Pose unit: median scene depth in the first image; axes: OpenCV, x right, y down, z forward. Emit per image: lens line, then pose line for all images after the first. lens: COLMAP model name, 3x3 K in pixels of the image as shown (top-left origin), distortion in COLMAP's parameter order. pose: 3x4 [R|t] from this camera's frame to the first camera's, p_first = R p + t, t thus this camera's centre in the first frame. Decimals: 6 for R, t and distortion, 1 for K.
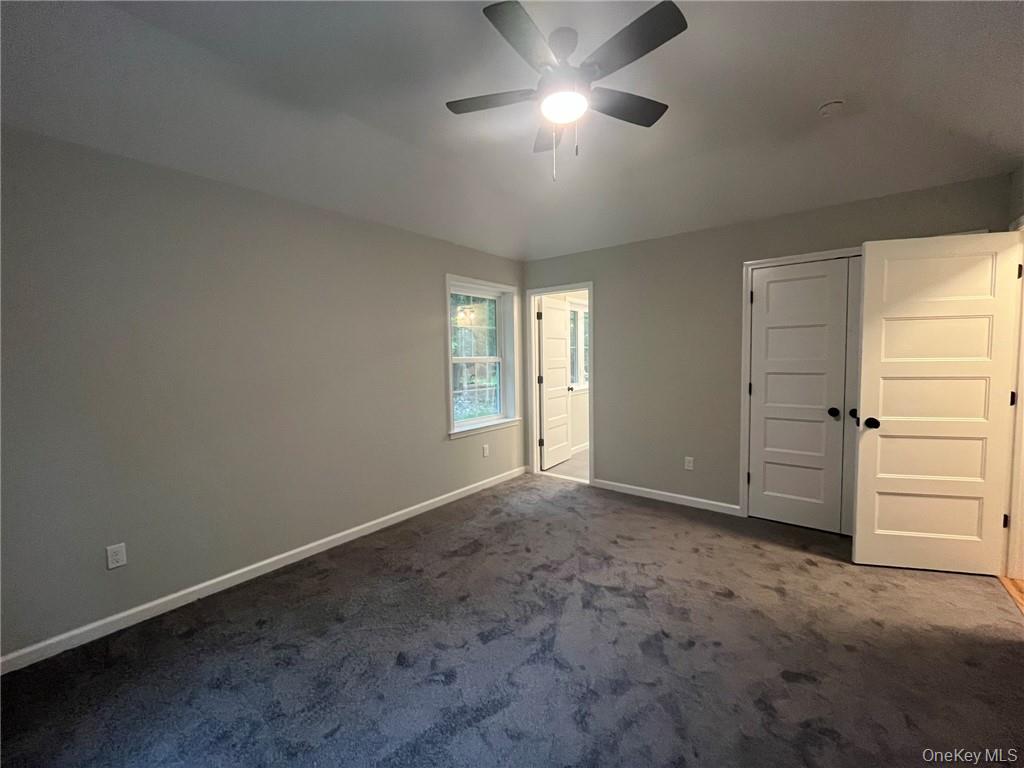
lens RADIAL K [[417.1, 0, 508.2], [0, 417.1, 388.6], [0, 0, 1]] dist [-0.002954, 0.000038]
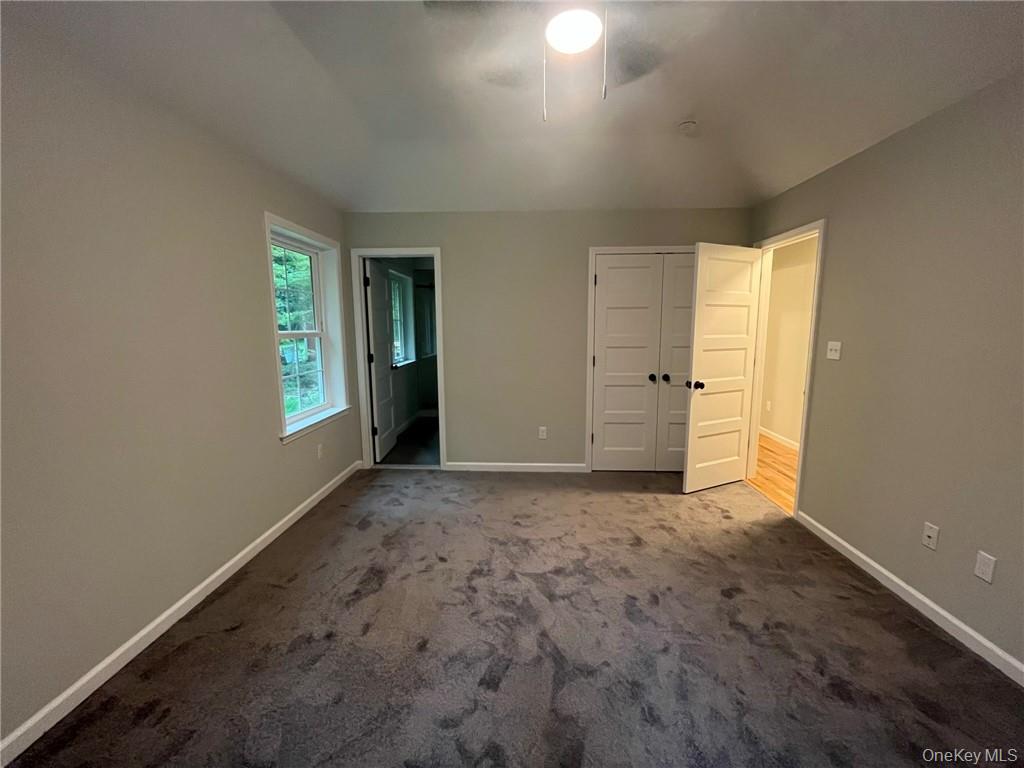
lens RADIAL K [[417.1, 0, 505.9], [0, 417.1, 388.6], [0, 0, 1]] dist [-0.002954, 0.000038]
pose [[0.807127, -0.075366, 0.585548, -0.375705], [0.036867, 0.996317, 0.077419, -0.028289], [-0.589226, -0.040900, 0.806932, 0.285383]]
